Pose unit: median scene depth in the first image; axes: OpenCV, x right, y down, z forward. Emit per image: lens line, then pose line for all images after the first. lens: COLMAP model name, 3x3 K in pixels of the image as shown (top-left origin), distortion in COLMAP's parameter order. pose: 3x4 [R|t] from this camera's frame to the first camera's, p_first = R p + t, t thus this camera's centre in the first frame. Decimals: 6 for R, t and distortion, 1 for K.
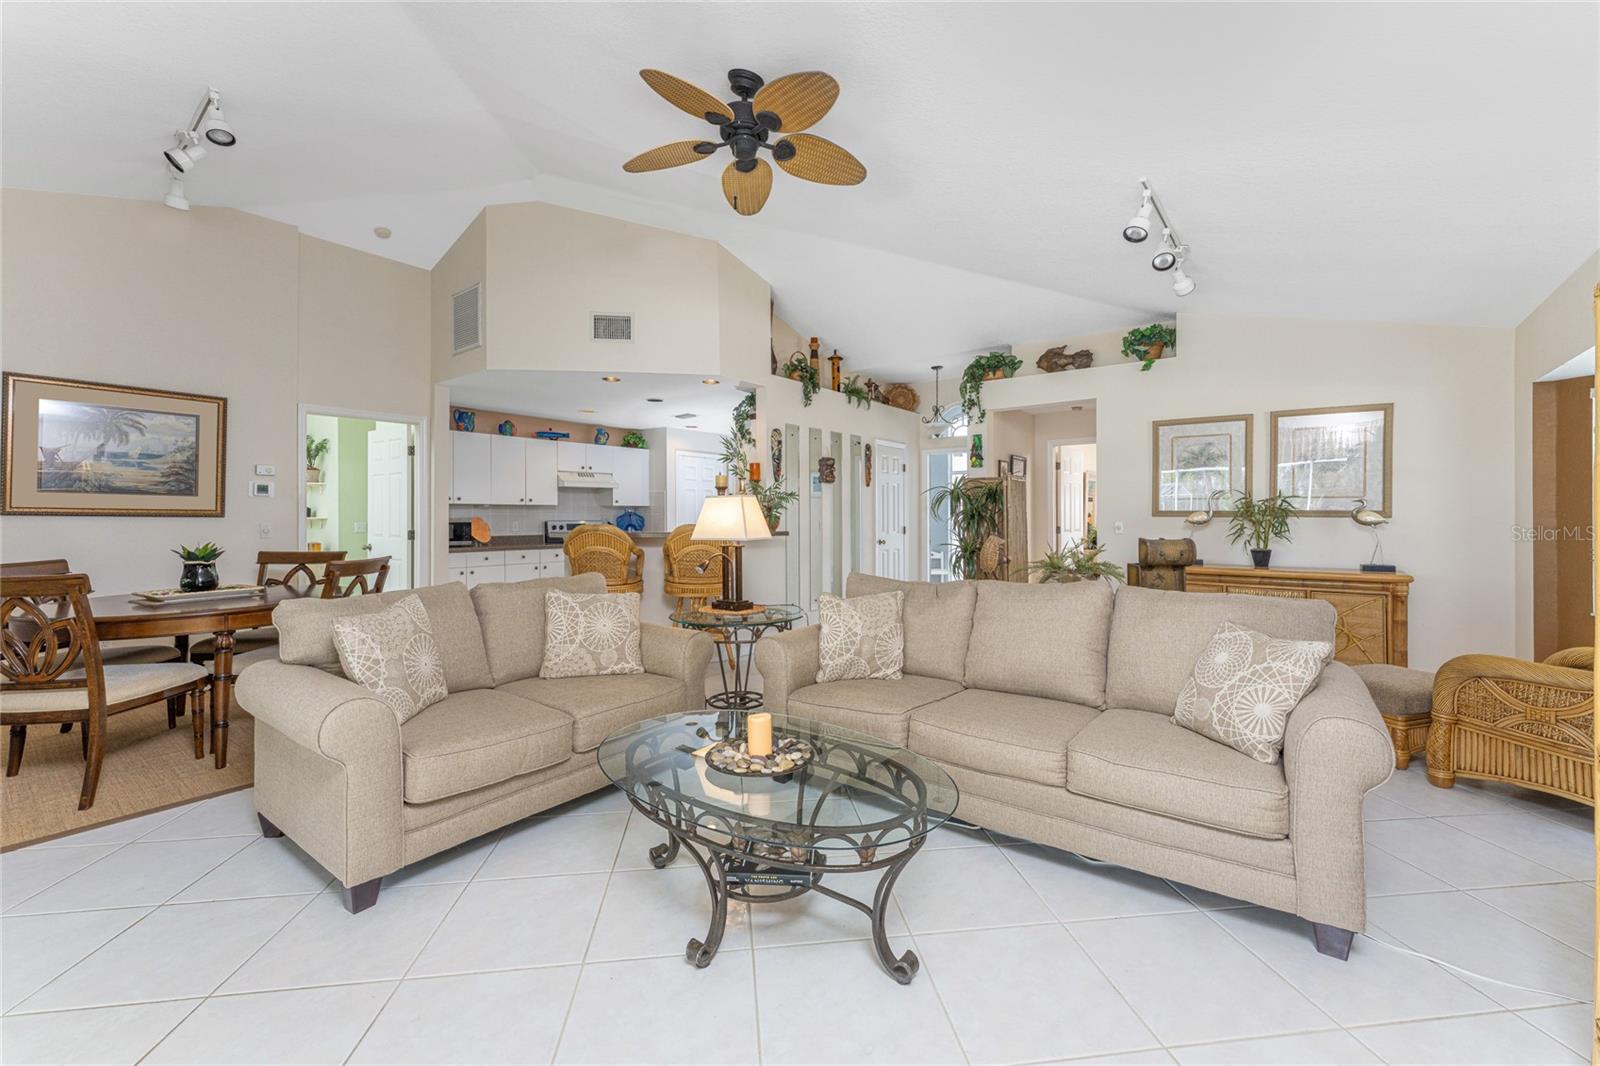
lens RADIAL K [[614.7, 0, 803.9], [0, 614.7, 515.0], [0, 0, 1]] dist [0.001630, -0.000004]
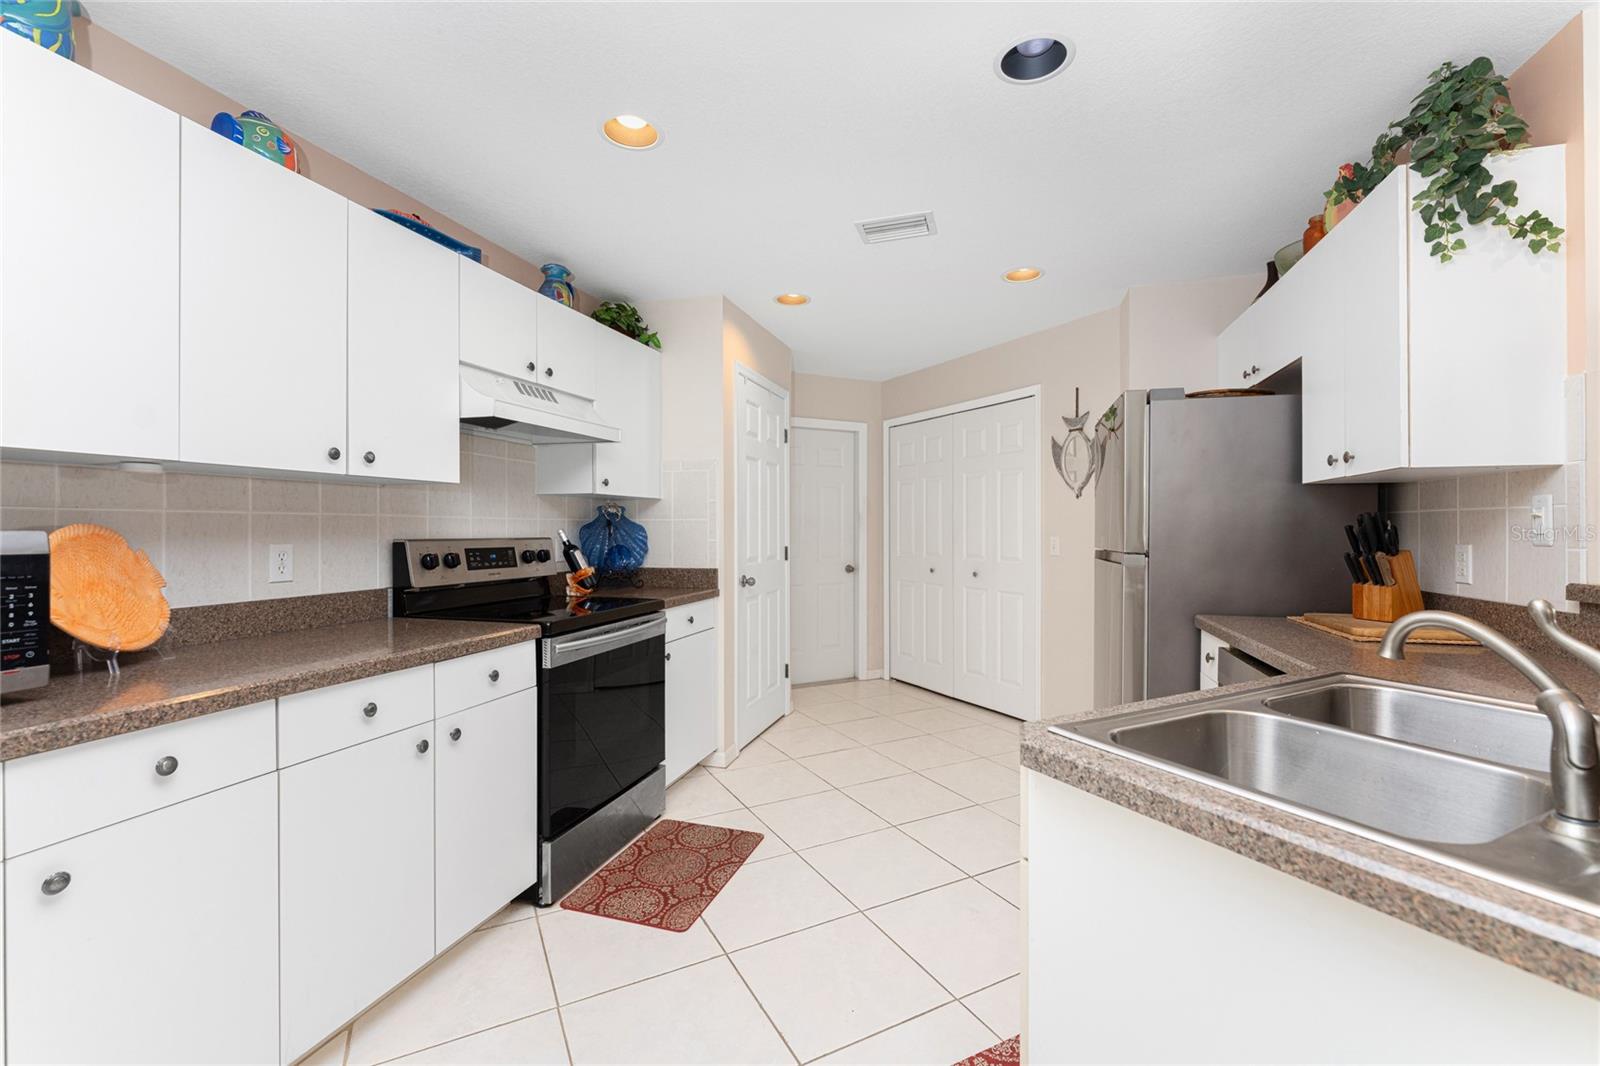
lens RADIAL K [[661.7, 0, 800.0], [0, 661.7, 533.0], [0, 0, 1]] dist [-0.001707, 0.000052]
pose [[0.937538, 0.002441, 0.347875, -0.610501], [-0.005893, 0.999943, 0.008866, 0.004643], [-0.347834, -0.010362, 0.937499, 1.127799]]
